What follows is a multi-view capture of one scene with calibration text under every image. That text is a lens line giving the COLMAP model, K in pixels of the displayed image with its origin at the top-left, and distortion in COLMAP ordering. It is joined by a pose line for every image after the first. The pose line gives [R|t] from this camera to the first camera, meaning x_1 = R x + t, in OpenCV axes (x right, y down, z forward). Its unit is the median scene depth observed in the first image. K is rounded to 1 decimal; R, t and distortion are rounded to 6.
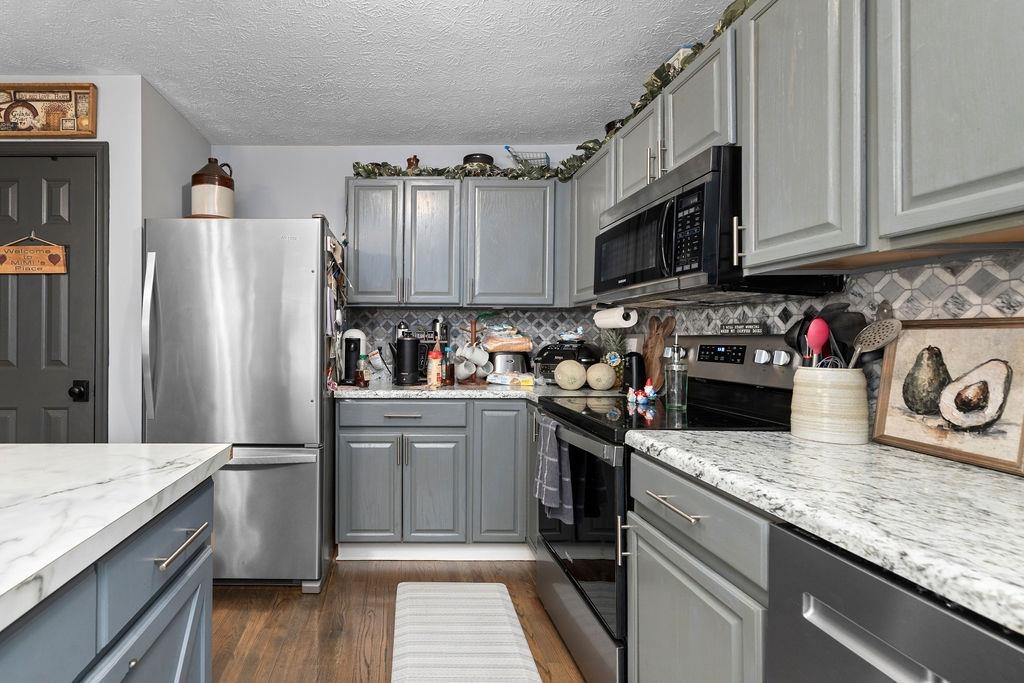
lens RADIAL K [[468.0, 0, 399.6], [0, 468.0, 337.3], [0, 0, 1]] dist [0.000311, 0.000000]
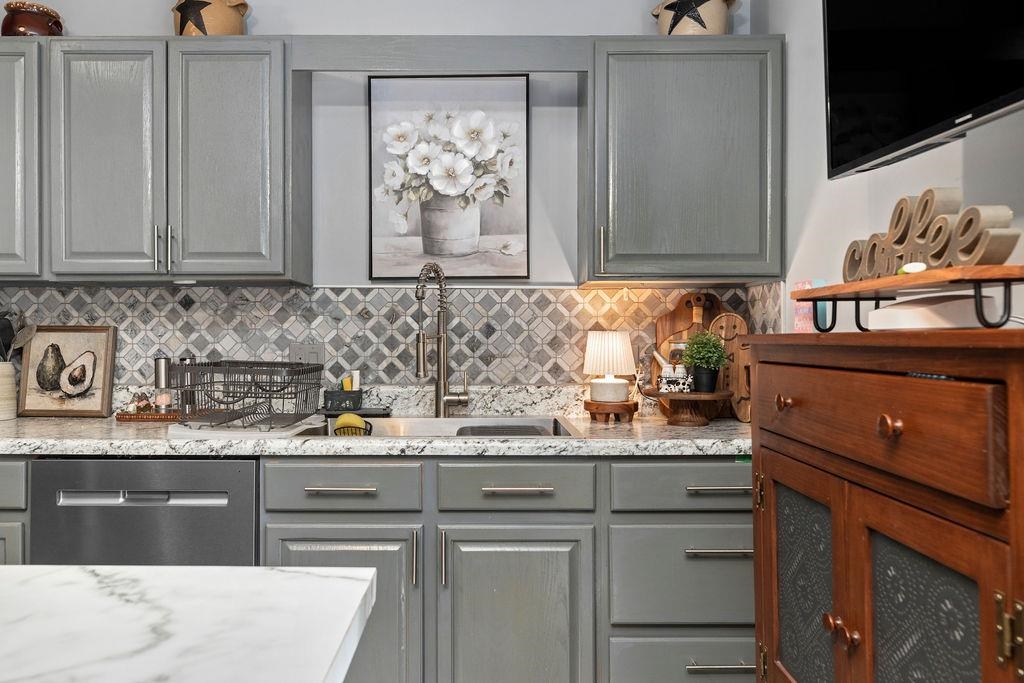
lens RADIAL K [[738.1, 0, 471.4], [0, 738.1, 340.3], [0, 0, 1]] dist [0.003692, 0.001592]
pose [[0.007645, -0.003243, 0.999966, -1.228021], [-0.002778, 0.999991, 0.003264, -0.003543], [-0.999967, -0.002803, 0.007635, -0.344866]]
